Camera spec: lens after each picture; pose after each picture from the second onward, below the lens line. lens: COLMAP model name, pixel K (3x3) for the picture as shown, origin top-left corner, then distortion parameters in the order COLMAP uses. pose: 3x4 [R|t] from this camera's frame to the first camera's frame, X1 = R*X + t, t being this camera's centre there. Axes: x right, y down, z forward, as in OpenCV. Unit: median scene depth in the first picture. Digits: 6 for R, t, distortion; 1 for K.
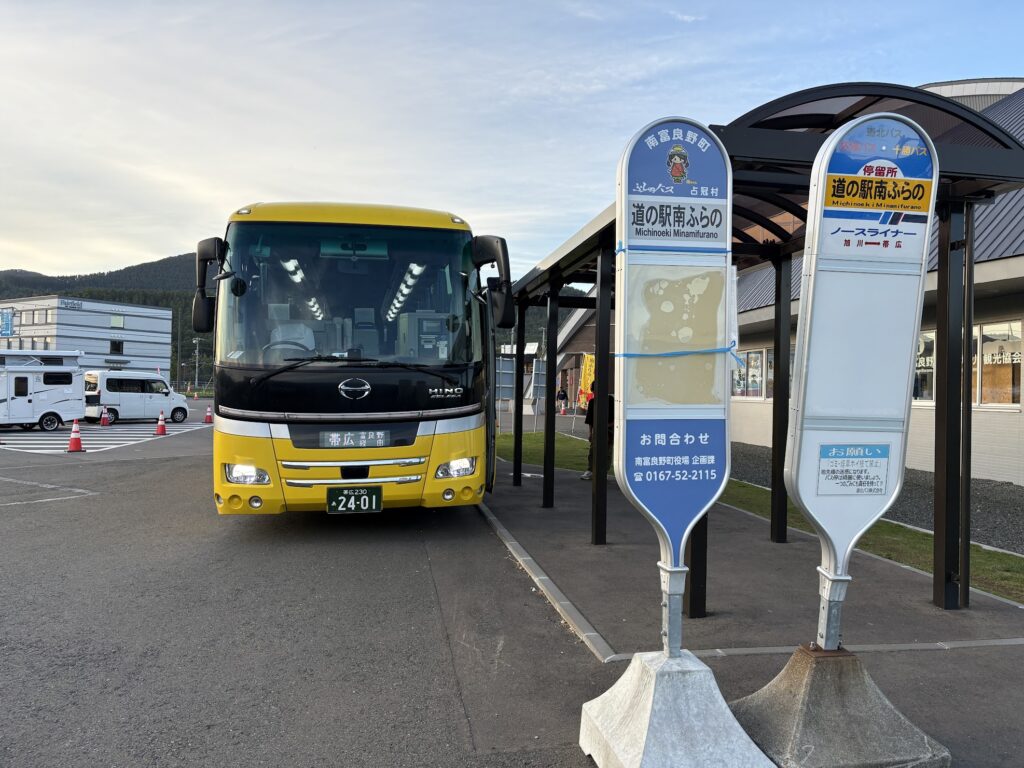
lens RADIAL K [[762.1, 0, 512.7], [0, 762.1, 384.1], [0, 0, 1]] dist [0.061695, -0.065563]
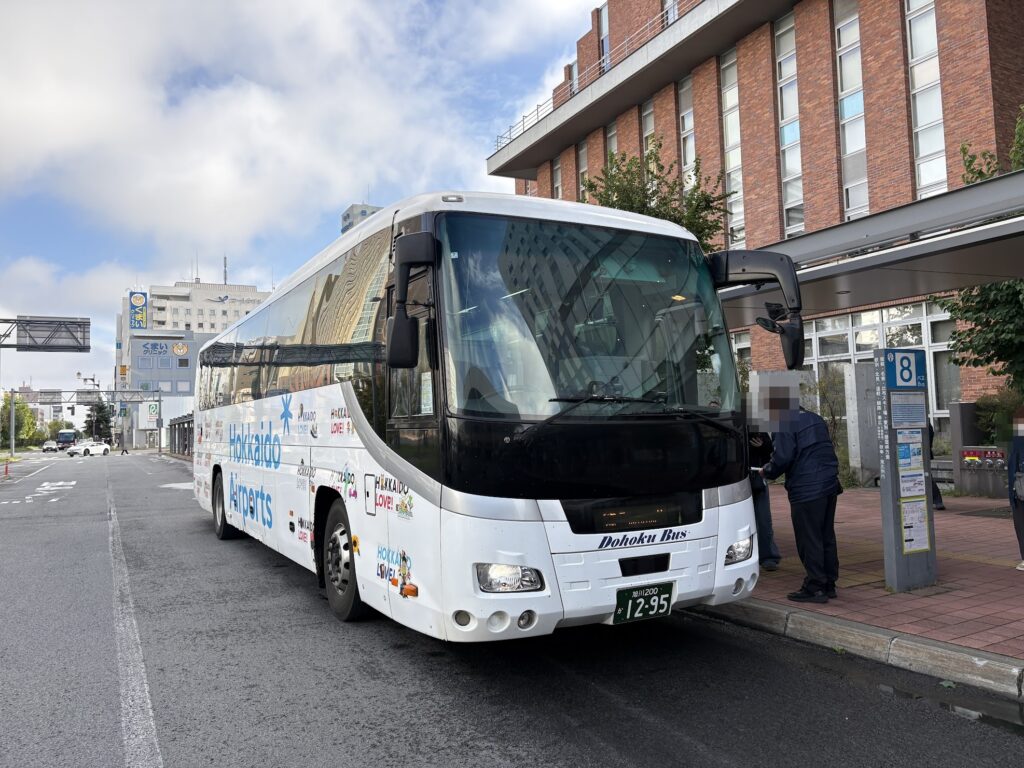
lens RADIAL K [[762.1, 0, 512.2], [0, 762.1, 377.1], [0, 0, 1]] dist [0.061695, -0.065563]
pose [[0.946299, 0.015673, 0.322912, -0.555560], [0.008242, 0.997330, -0.072560, -0.008964], [-0.323187, 0.071324, 0.943643, 0.345989]]
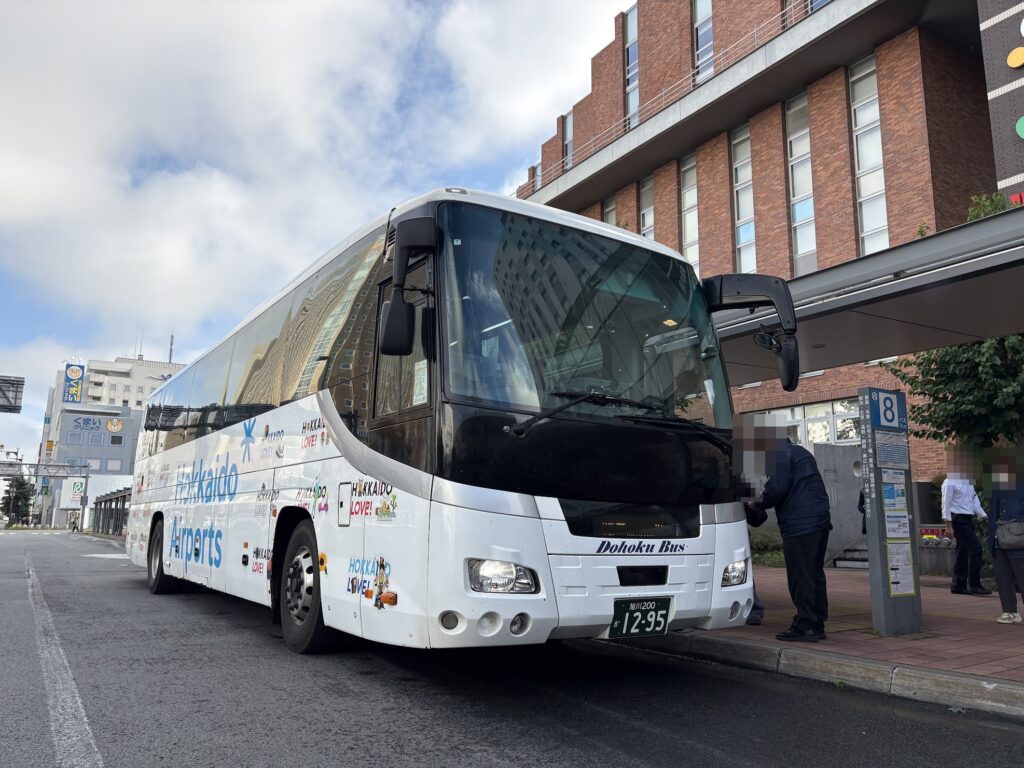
lens RADIAL K [[762.1, 0, 519.2], [0, 762.1, 386.5], [0, 0, 1]] dist [0.061695, -0.065563]
pose [[0.916288, 0.101400, 0.387472, -0.581593], [-0.028725, 0.981567, -0.188945, 0.081887], [-0.399489, 0.161998, 0.902311, 0.403152]]
